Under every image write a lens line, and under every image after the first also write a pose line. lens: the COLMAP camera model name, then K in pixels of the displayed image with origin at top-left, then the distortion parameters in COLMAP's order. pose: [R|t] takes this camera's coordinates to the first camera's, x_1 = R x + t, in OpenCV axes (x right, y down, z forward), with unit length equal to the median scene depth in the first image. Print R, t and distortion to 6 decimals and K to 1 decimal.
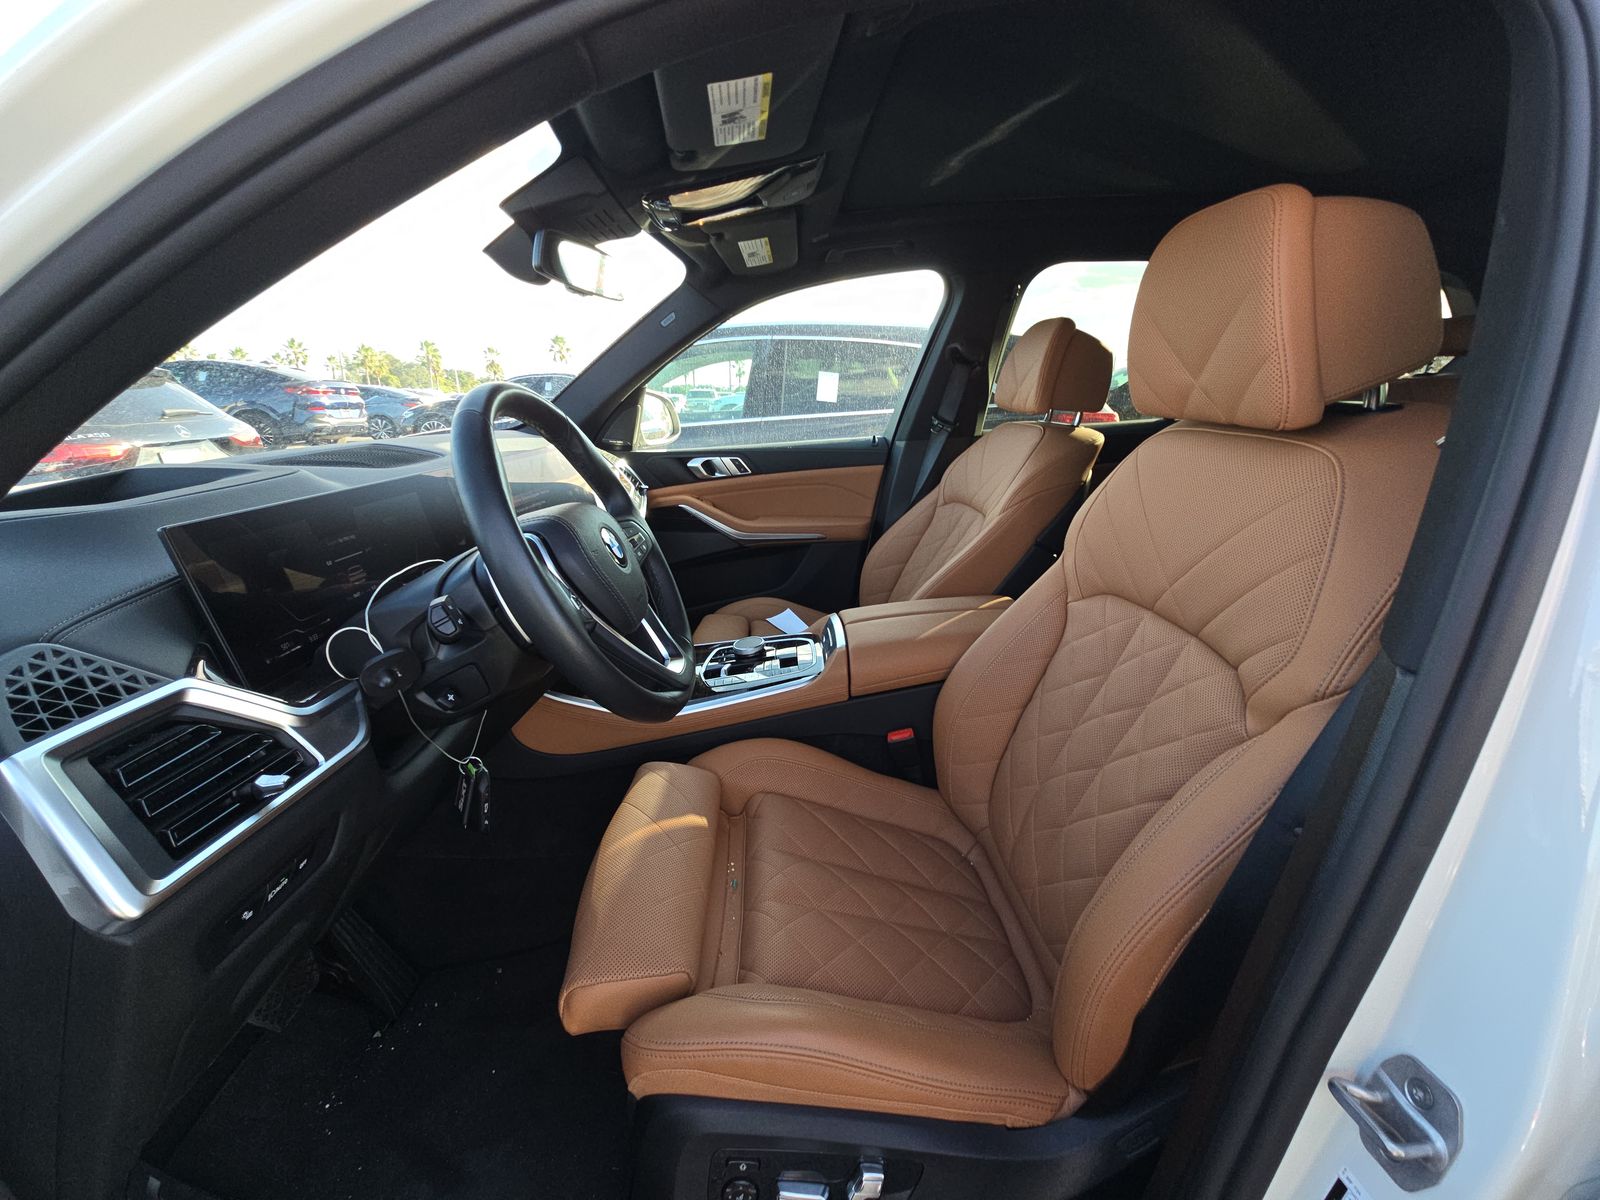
lens RADIAL K [[653.0, 0, 801.6], [0, 653.0, 590.8], [0, 0, 1]] dist [0.003016, 0.000136]
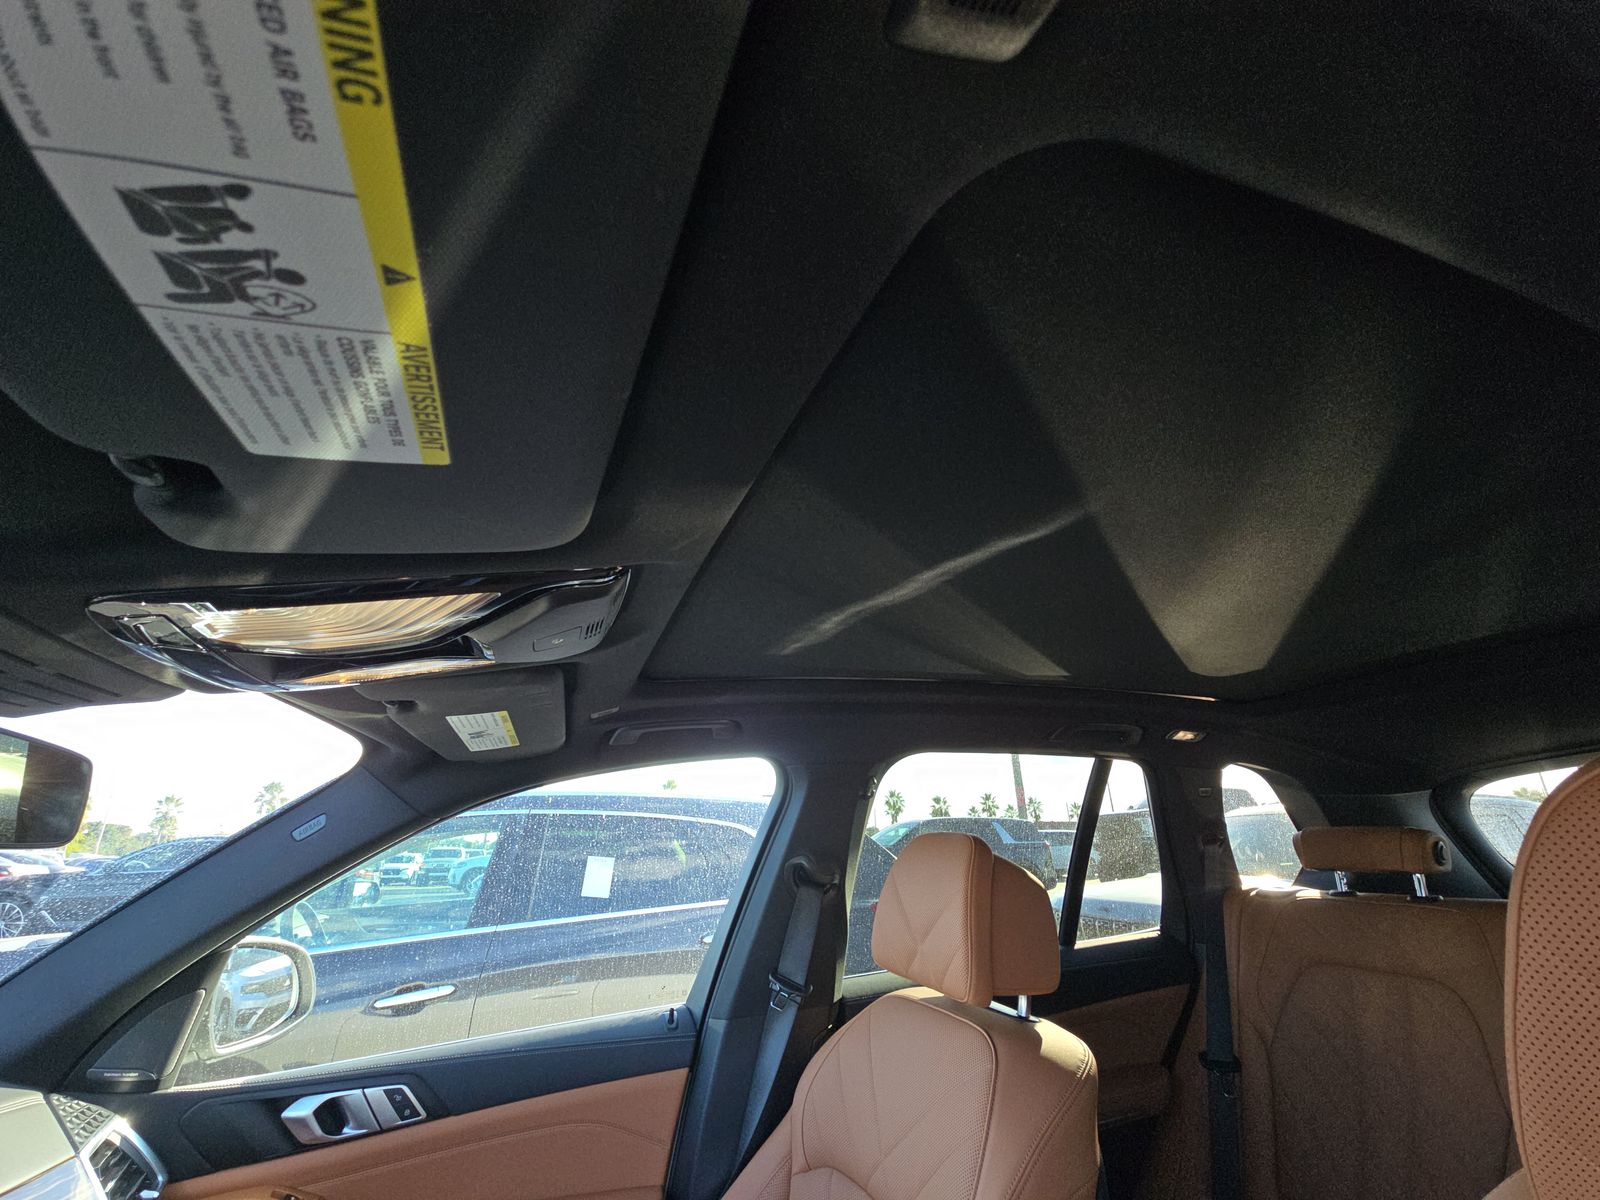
lens RADIAL K [[653.0, 0, 801.6], [0, 653.0, 590.8], [0, 0, 1]] dist [0.003016, 0.000136]
pose [[0.949135, 0.102454, 0.297736, 0.006810], [0.102884, 0.792768, -0.600777, -0.180101], [-0.297587, 0.600851, 0.741903, 0.310167]]
